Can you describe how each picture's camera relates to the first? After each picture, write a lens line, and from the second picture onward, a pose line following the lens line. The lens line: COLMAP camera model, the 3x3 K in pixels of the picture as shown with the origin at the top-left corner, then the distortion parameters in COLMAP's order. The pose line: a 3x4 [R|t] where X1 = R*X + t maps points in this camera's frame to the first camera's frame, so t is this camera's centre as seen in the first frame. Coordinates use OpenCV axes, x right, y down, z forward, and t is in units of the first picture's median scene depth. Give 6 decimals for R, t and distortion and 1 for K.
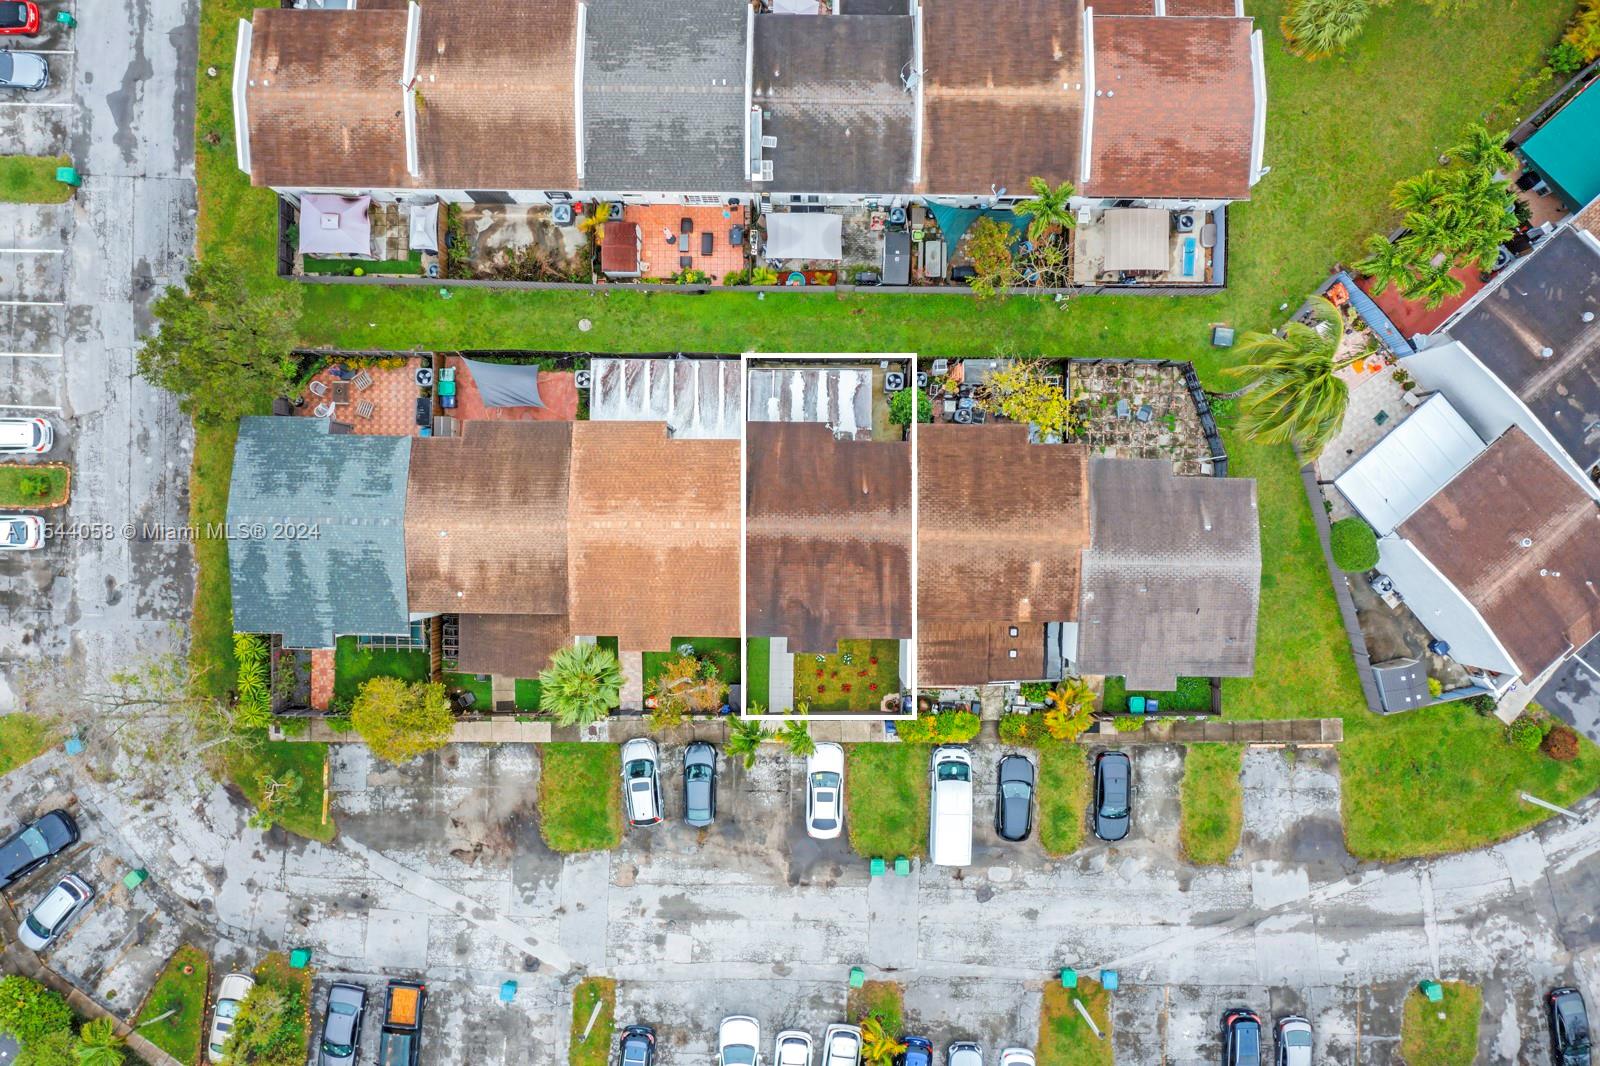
lens RADIAL K [[1257.6, 0, 800.0], [0, 1257.6, 533.0], [0, 0, 1]] dist [-0.006181, -0.003492]
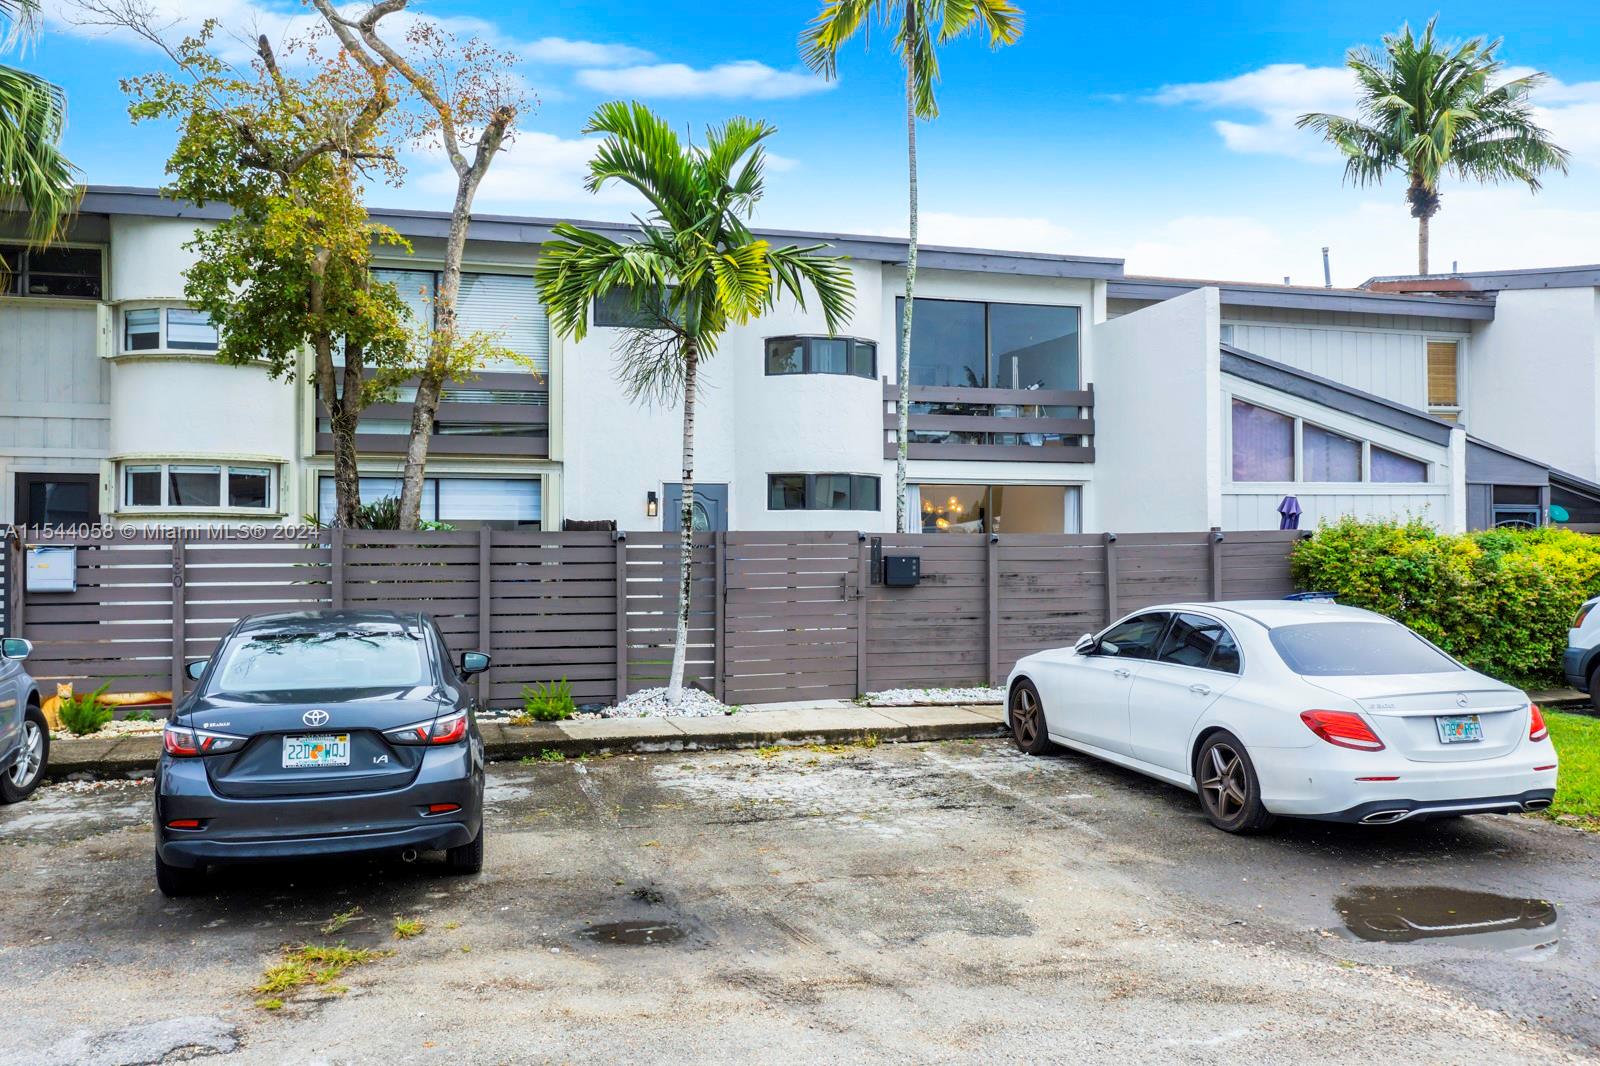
lens RADIAL K [[1266.0, 0, 800.0], [0, 1266.0, 533.0], [0, 0, 1]] dist [0.000333, -0.003506]
pose [[0.958693, 0.008338, 0.284320, -0.071277], [0.284406, -0.012258, -0.958625, 0.332573], [-0.004508, 0.999890, -0.014123, 0.972260]]
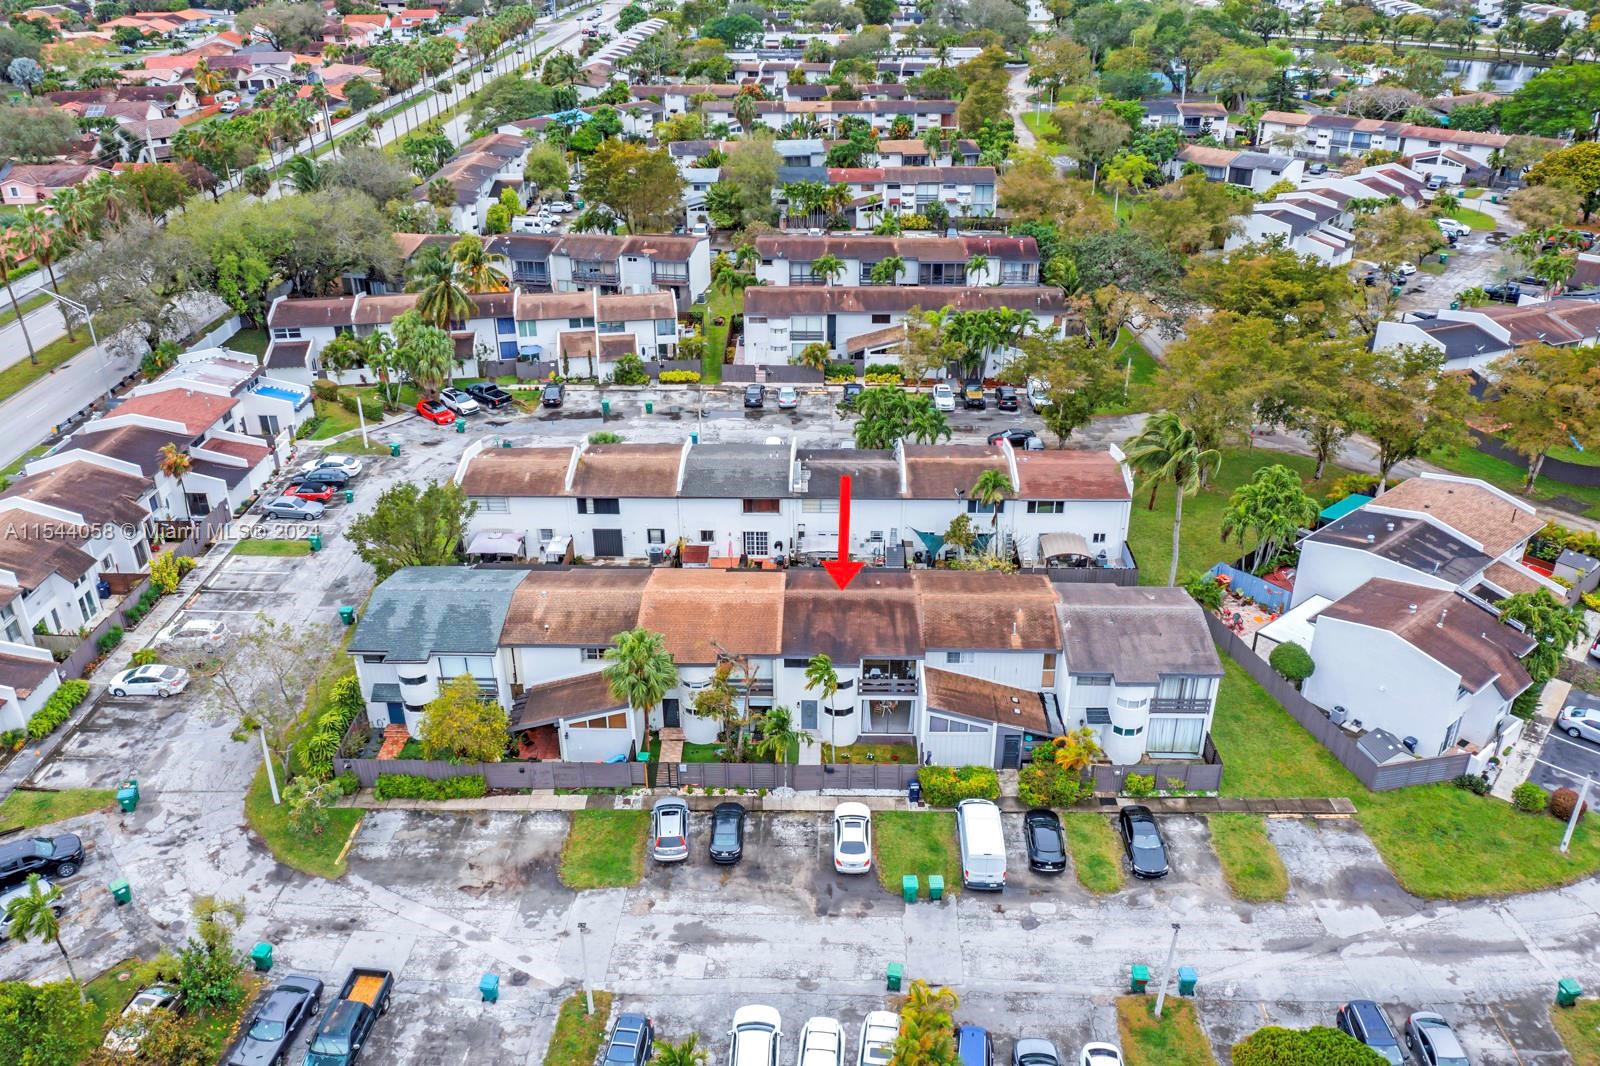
lens RADIAL K [[1257.6, 0, 800.0], [0, 1257.6, 533.0], [0, 0, 1]] dist [-0.006181, -0.003492]
pose [[0.999917, 0.008405, -0.009756, -0.014033], [-0.012529, 0.460079, -0.887790, 0.970285], [-0.002974, 0.887838, 0.460146, 0.326299]]
